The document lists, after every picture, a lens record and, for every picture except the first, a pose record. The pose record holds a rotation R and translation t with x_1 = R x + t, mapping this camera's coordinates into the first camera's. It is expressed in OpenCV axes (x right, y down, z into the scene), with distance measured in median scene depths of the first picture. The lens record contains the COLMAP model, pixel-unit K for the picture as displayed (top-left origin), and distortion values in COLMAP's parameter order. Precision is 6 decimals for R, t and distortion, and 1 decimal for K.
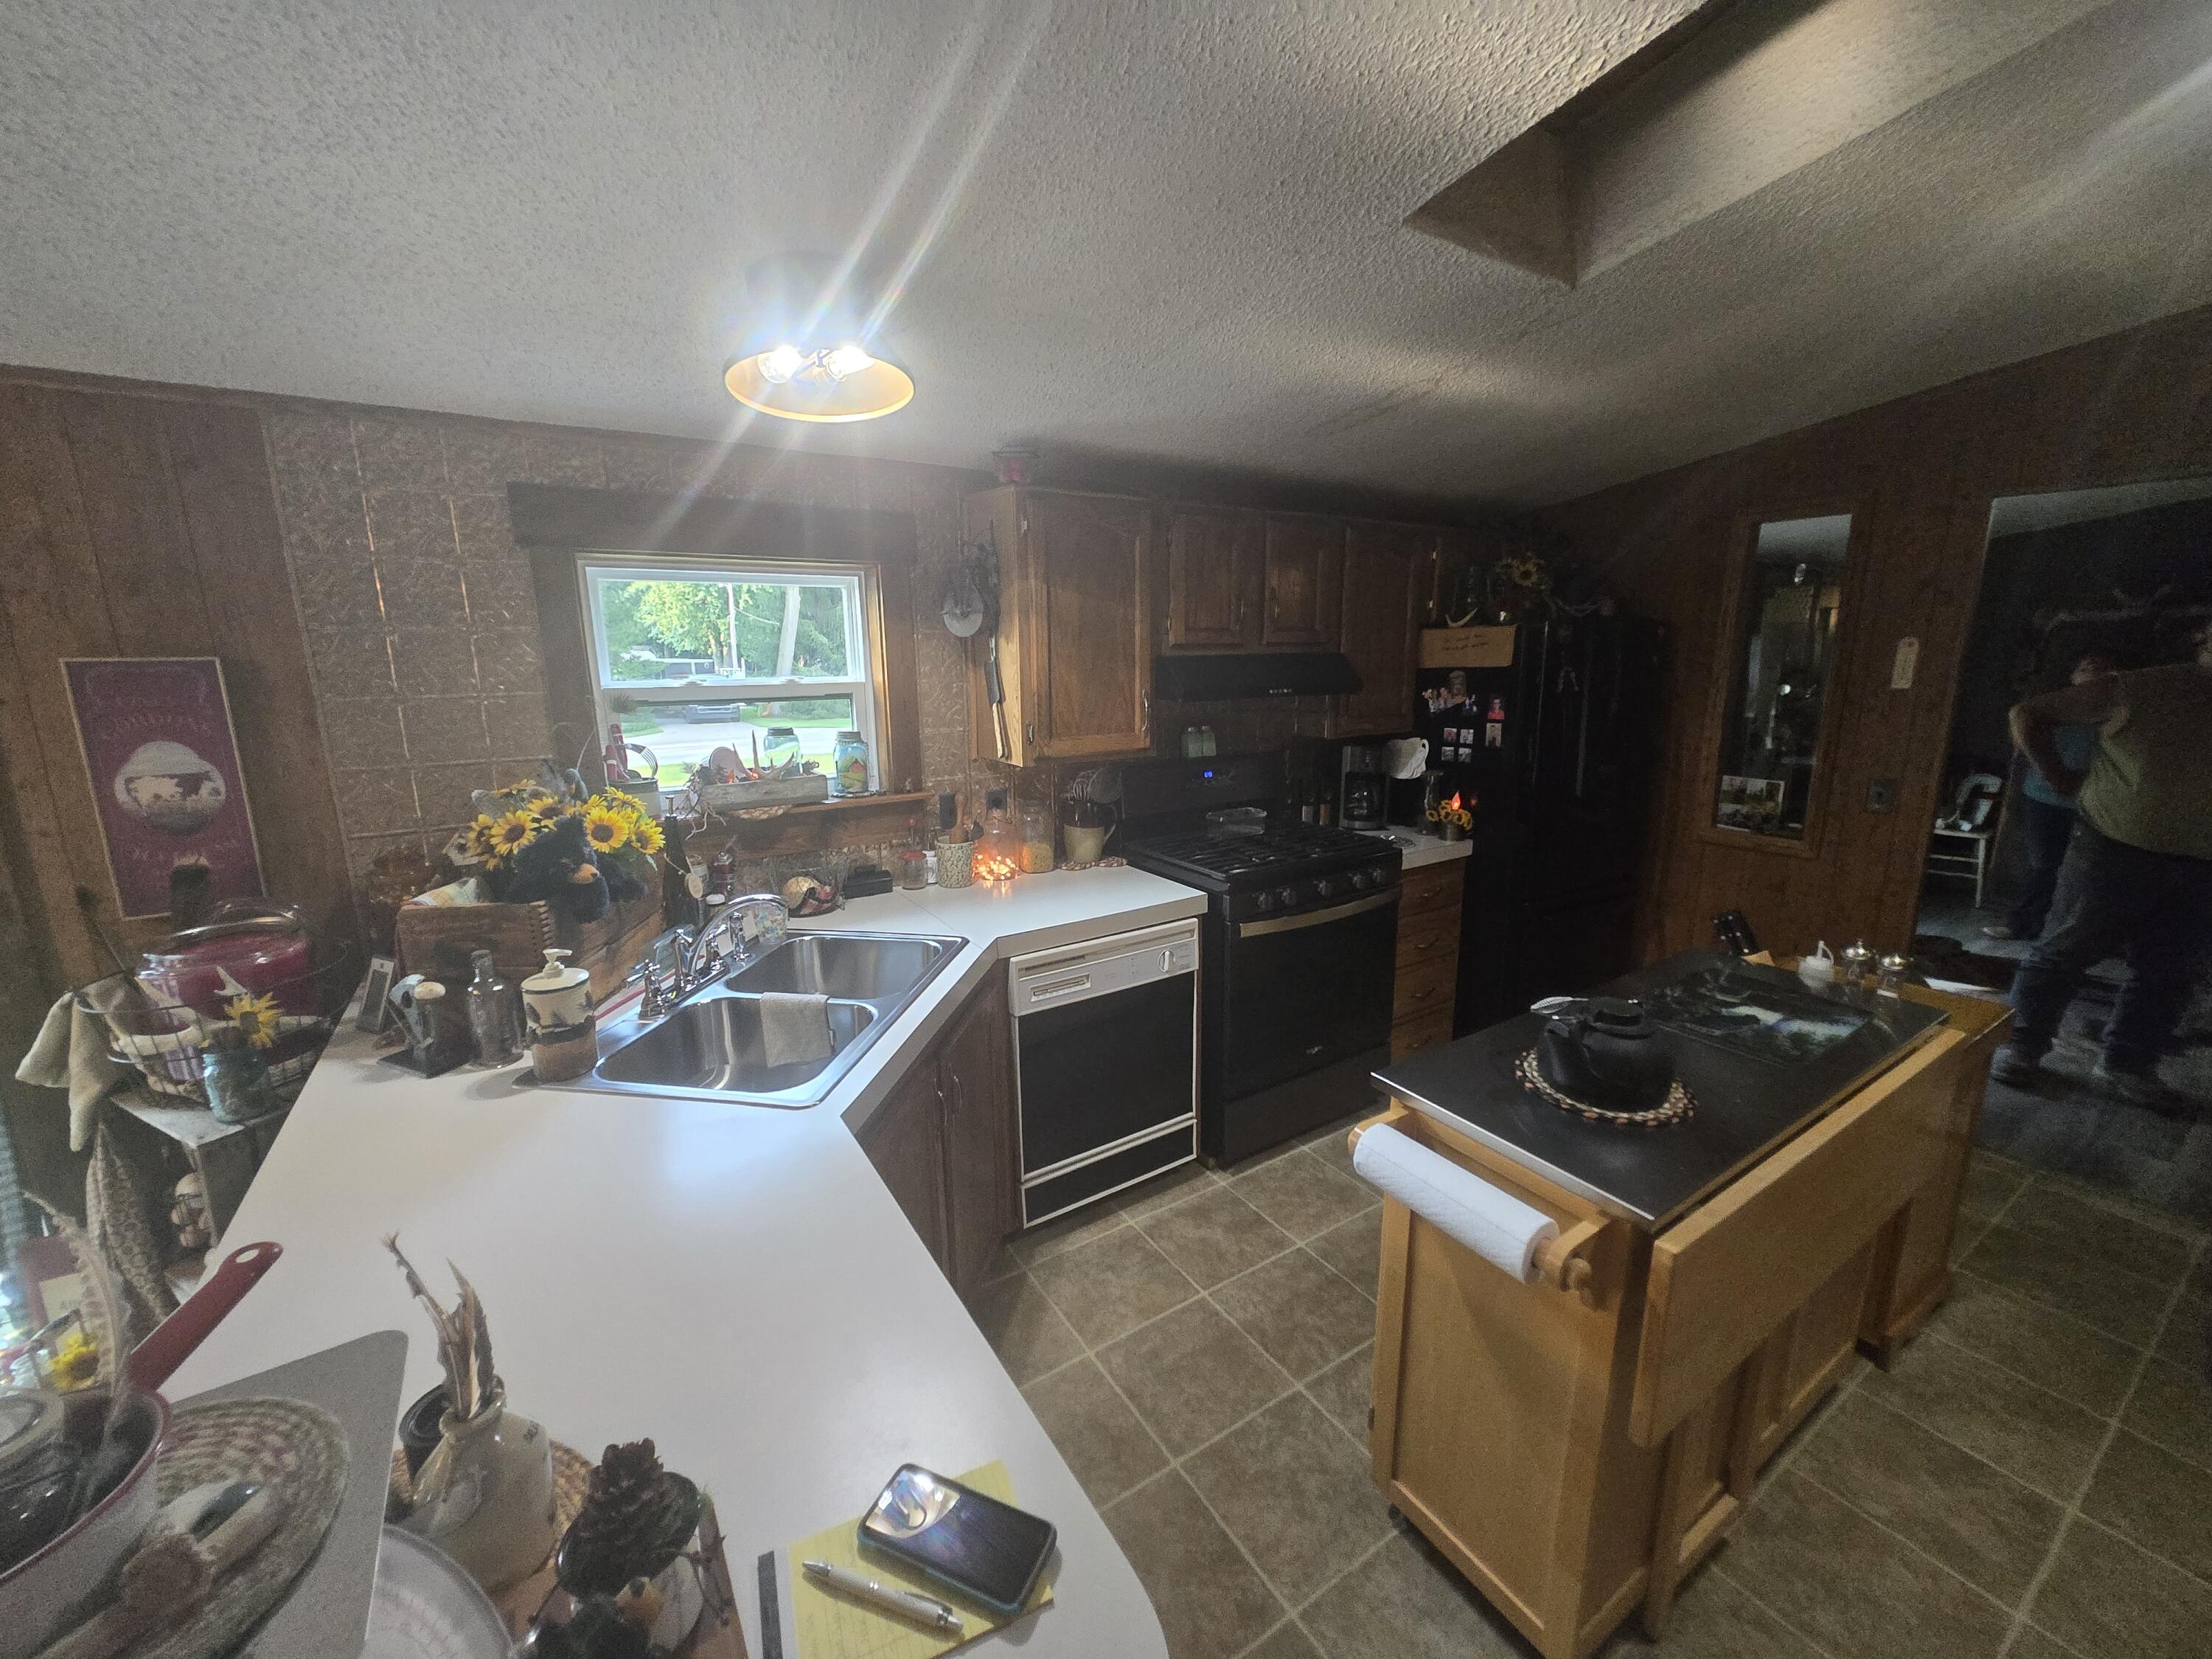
lens RADIAL K [[865.4, 0, 1100.7], [0, 865.4, 813.6], [0, 0, 1]] dist [-0.000932, -0.000205]
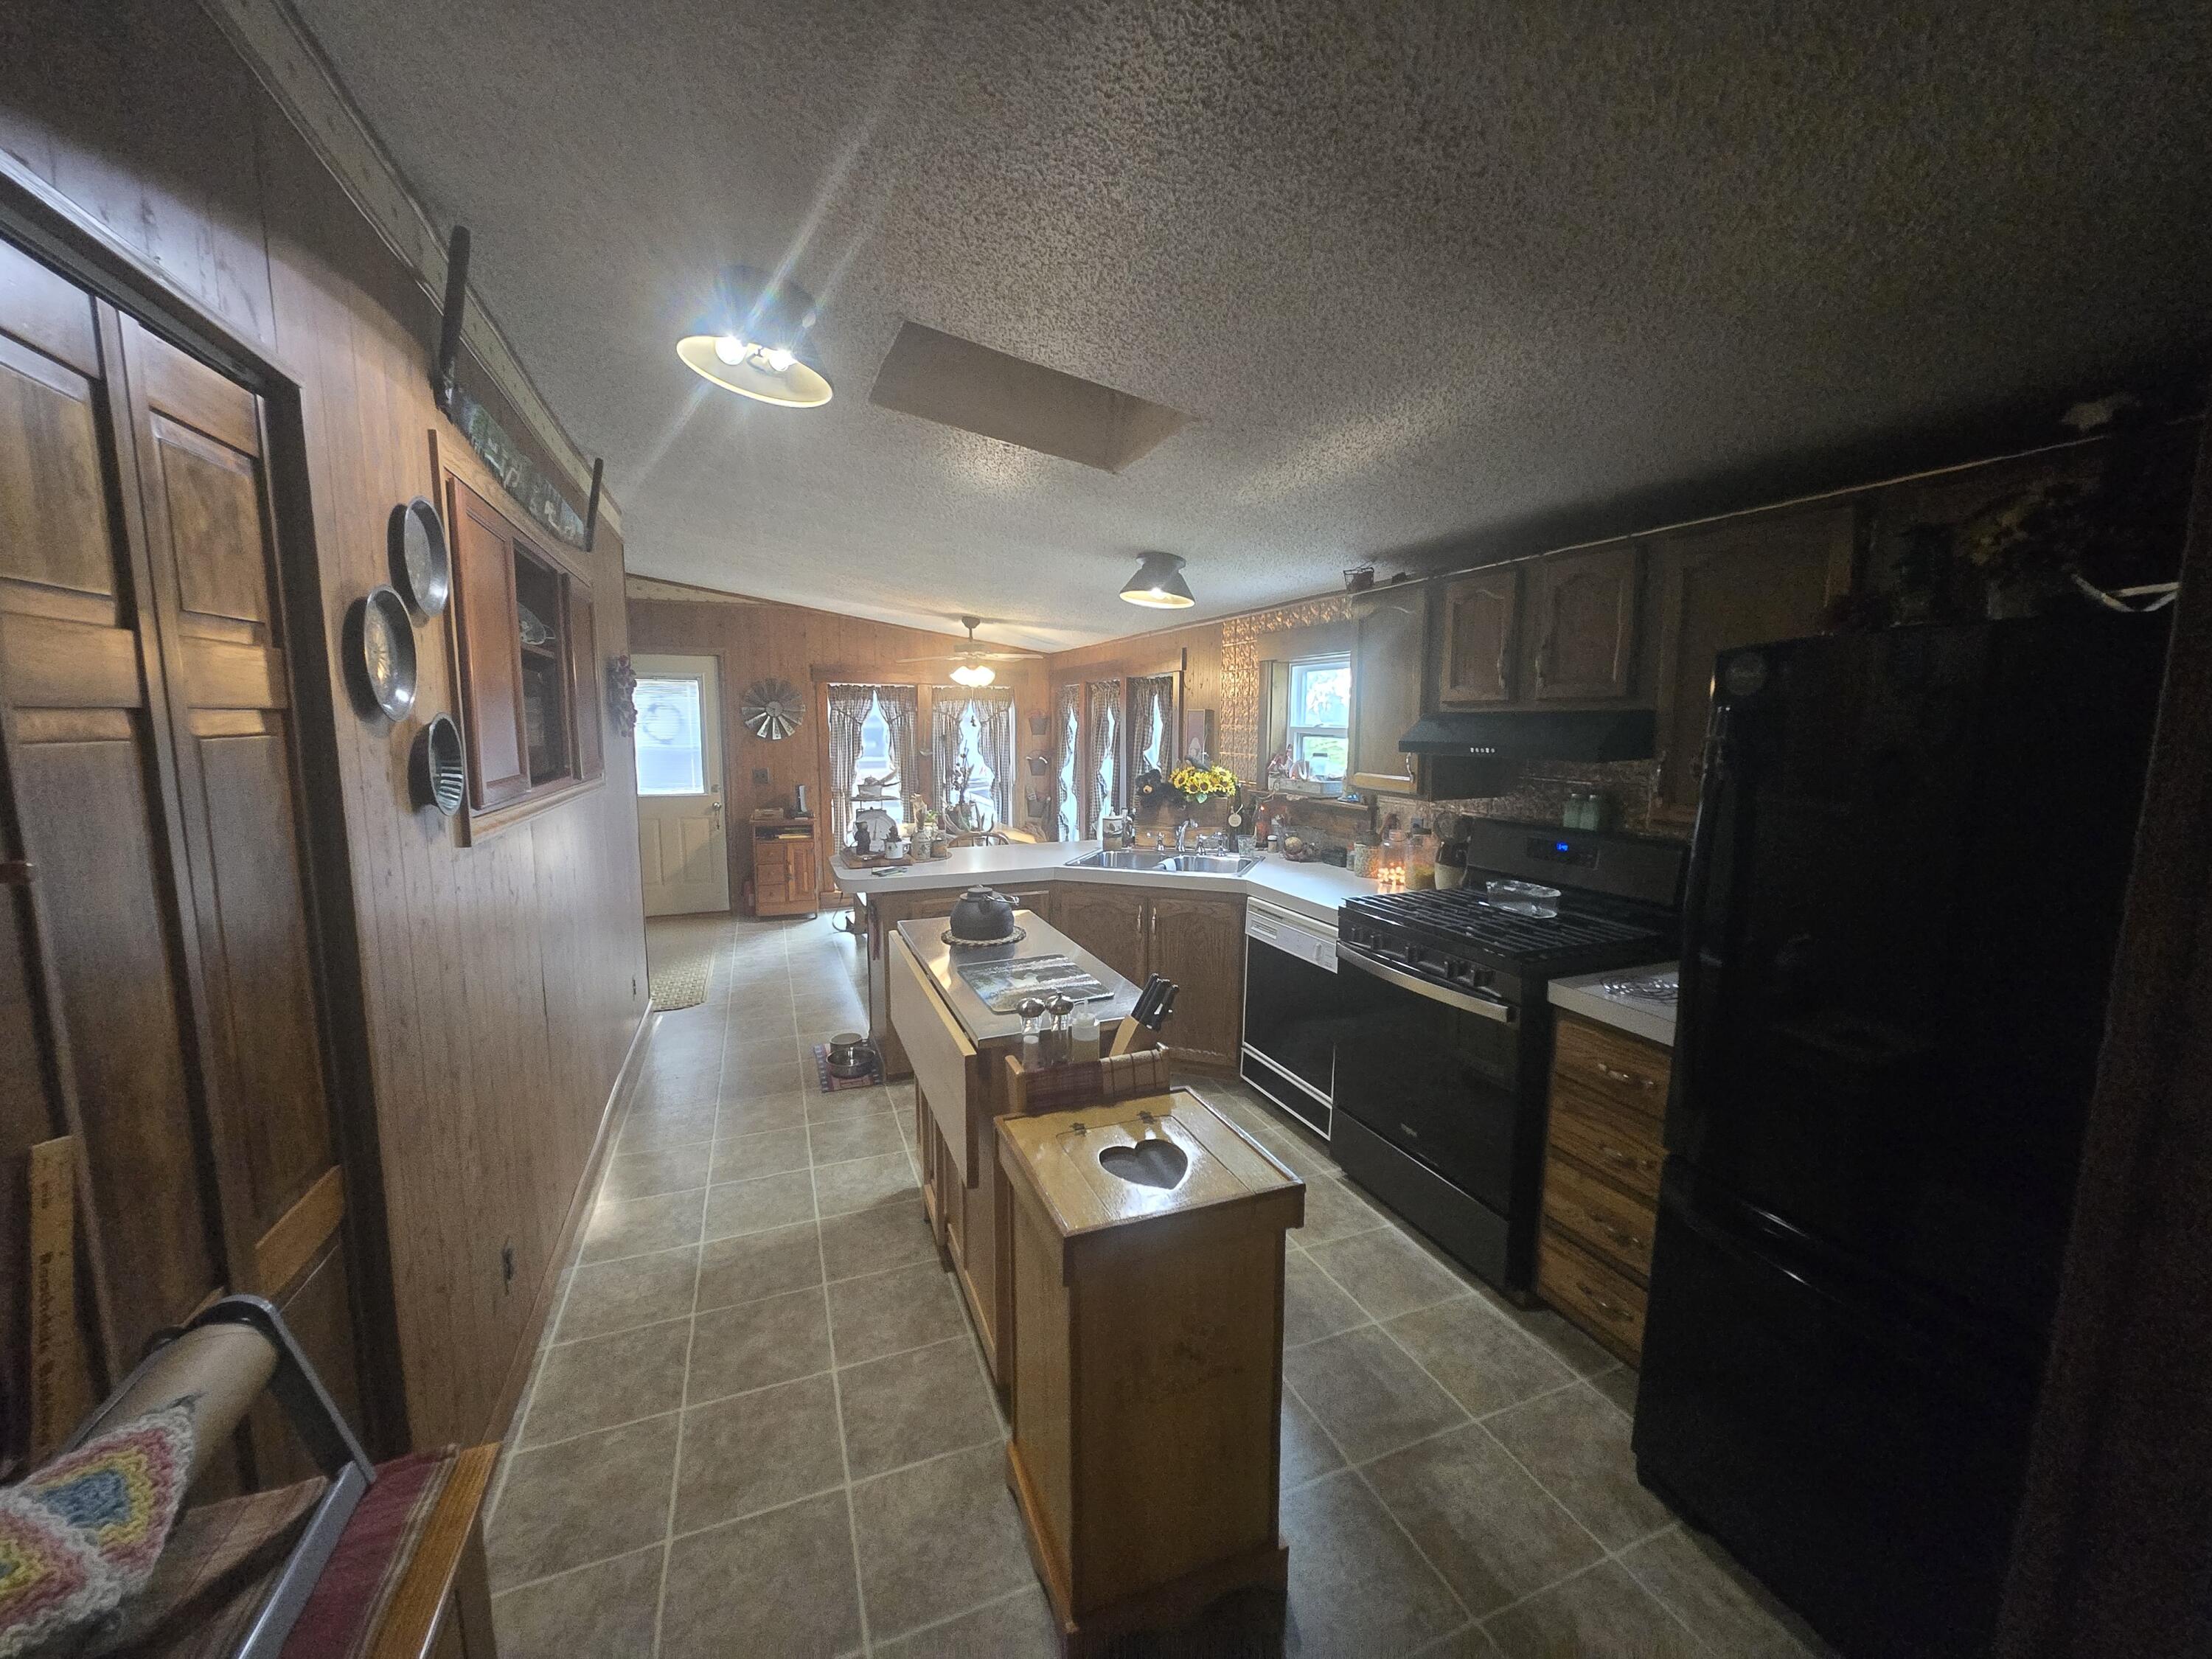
lens RADIAL K [[865.4, 0, 1100.7], [0, 865.4, 813.6], [0, 0, 1]] dist [-0.000932, -0.000205]
pose [[-0.189000, 0.116980, -0.974985, 1.266317], [-0.188418, 0.970110, 0.152920, -0.148166], [0.963731, 0.212606, -0.161309, 0.814683]]
